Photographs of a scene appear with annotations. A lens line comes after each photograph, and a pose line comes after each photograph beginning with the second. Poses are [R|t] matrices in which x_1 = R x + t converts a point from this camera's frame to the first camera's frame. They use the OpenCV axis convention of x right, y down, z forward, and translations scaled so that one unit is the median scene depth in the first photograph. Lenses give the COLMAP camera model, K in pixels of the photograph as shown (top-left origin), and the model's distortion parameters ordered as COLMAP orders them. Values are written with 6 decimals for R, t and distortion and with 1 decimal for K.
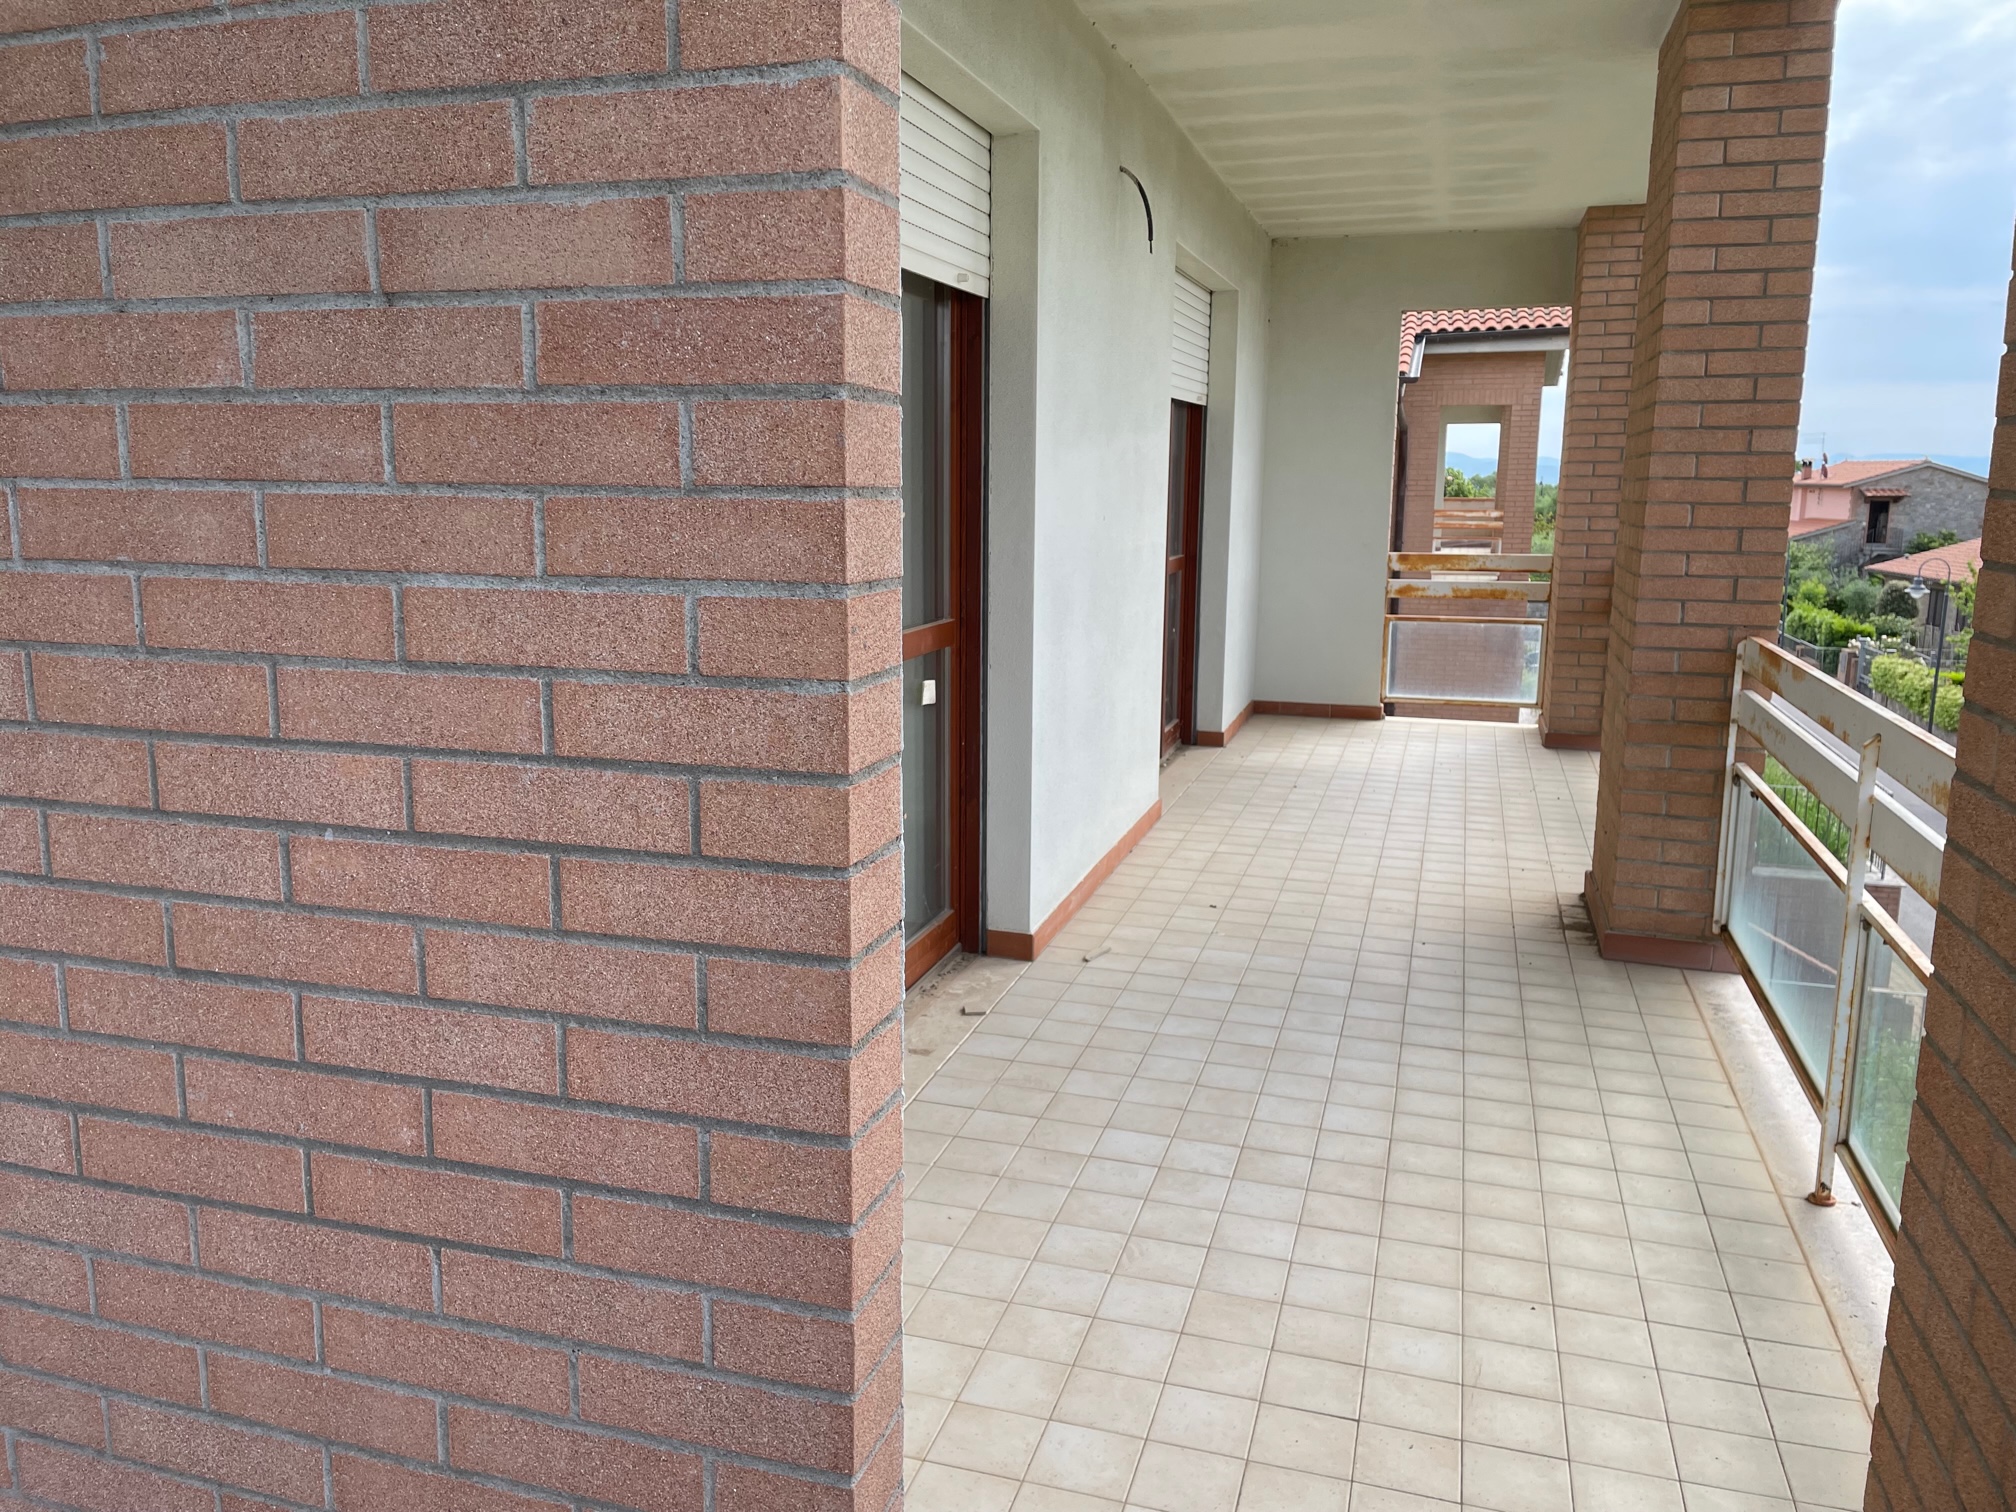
lens RADIAL K [[1530.7, 0, 976.8], [0, 1530.7, 757.6], [0, 0, 1]] dist [0.107235, -0.128518]
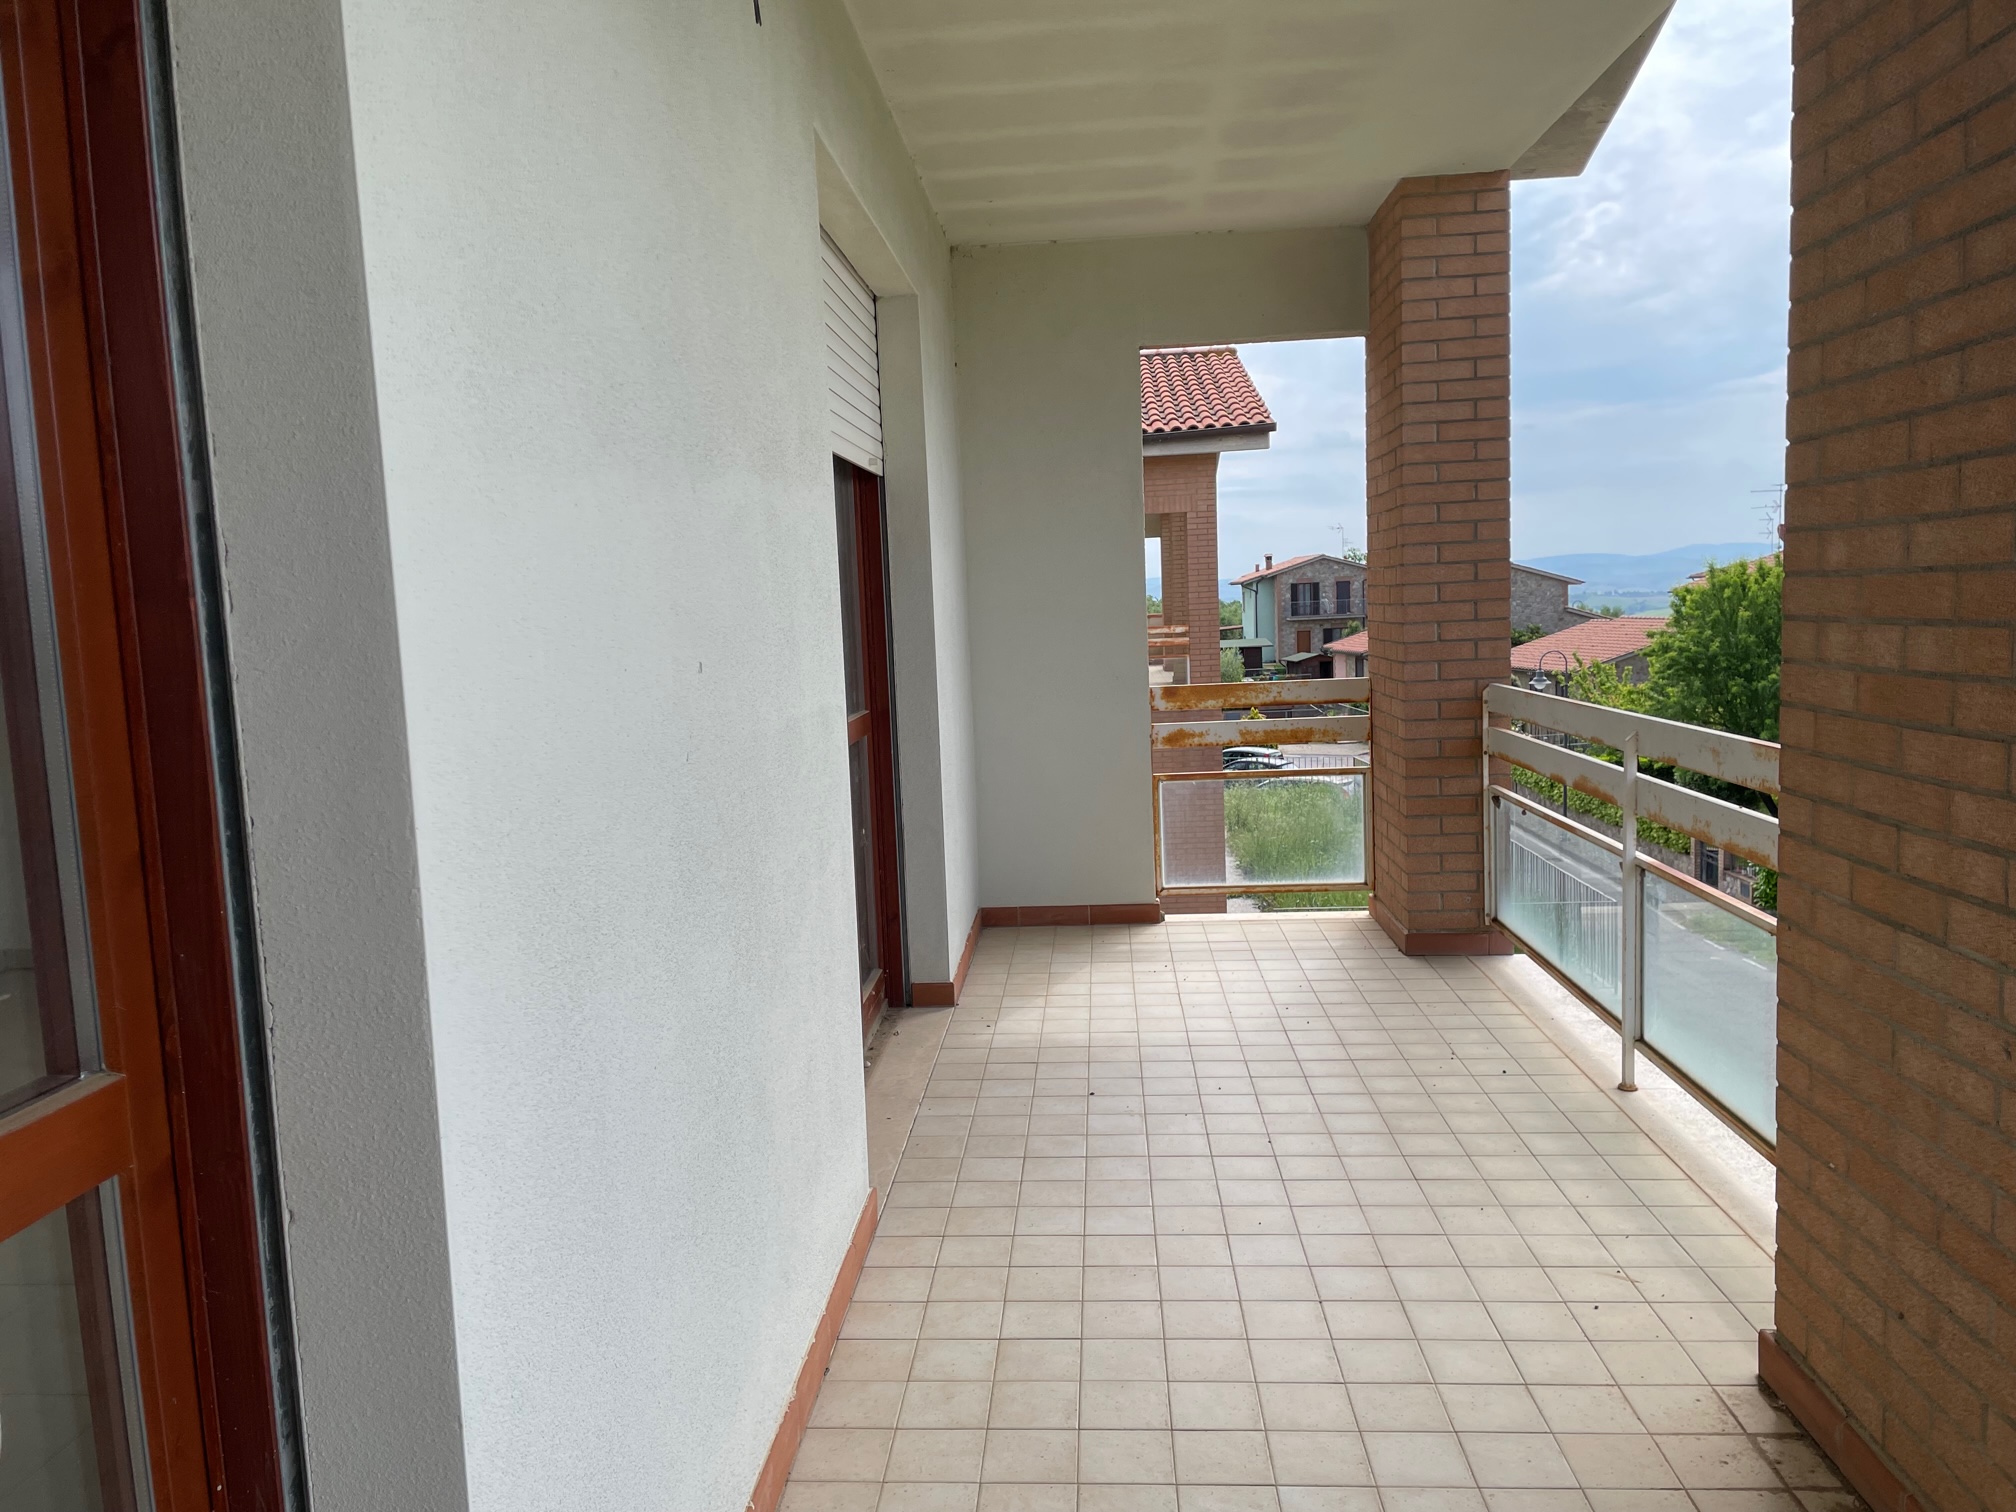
lens RADIAL K [[1530.7, 0, 976.8], [0, 1530.7, 757.6], [0, 0, 1]] dist [0.107235, -0.128518]
pose [[0.974197, -0.071537, 0.214065, 0.041706], [0.089611, 0.993077, -0.075945, -0.060682], [-0.207150, 0.093168, 0.973863, 0.375979]]
